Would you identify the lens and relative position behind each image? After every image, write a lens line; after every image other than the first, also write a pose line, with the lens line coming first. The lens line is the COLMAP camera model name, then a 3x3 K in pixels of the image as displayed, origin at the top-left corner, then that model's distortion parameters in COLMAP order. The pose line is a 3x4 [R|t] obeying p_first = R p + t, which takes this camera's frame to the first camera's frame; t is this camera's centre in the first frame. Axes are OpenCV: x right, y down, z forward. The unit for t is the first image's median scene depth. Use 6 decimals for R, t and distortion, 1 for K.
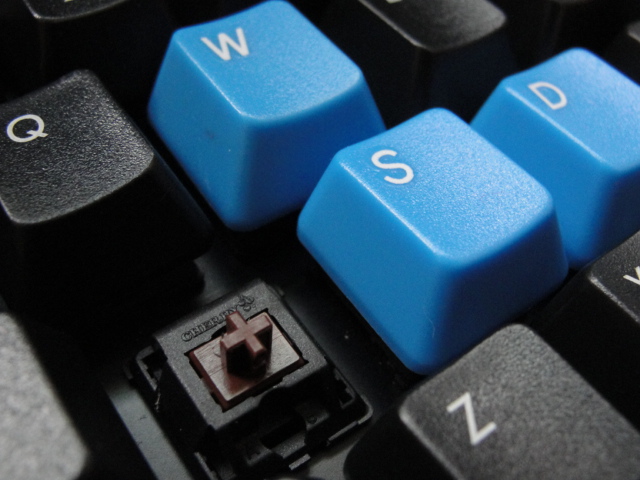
lens RADIAL K [[717.0, 0, 320.0], [0, 717.0, 240.0], [0, 0, 1]] dist [-0.174868, 0.008160]
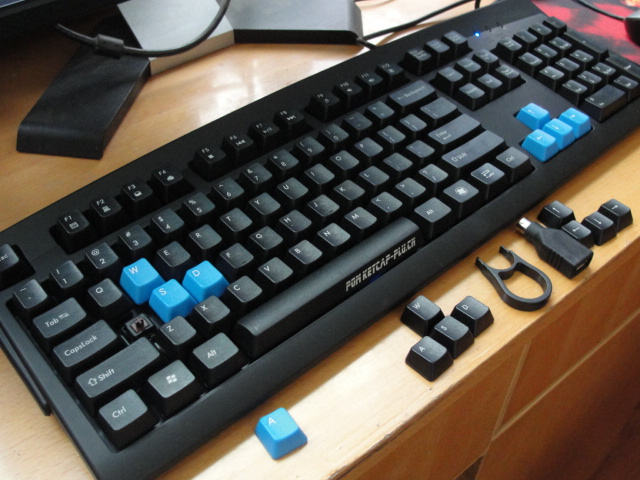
lens RADIAL K [[717.0, 0, 320.0], [0, 717.0, 240.0], [0, 0, 1]] dist [-0.174868, 0.008160]
pose [[0.992926, -0.085368, 0.082524, 0.941276], [0.092758, 0.991586, -0.090298, 0.122819], [-0.074121, 0.097314, 0.992490, -4.940571]]
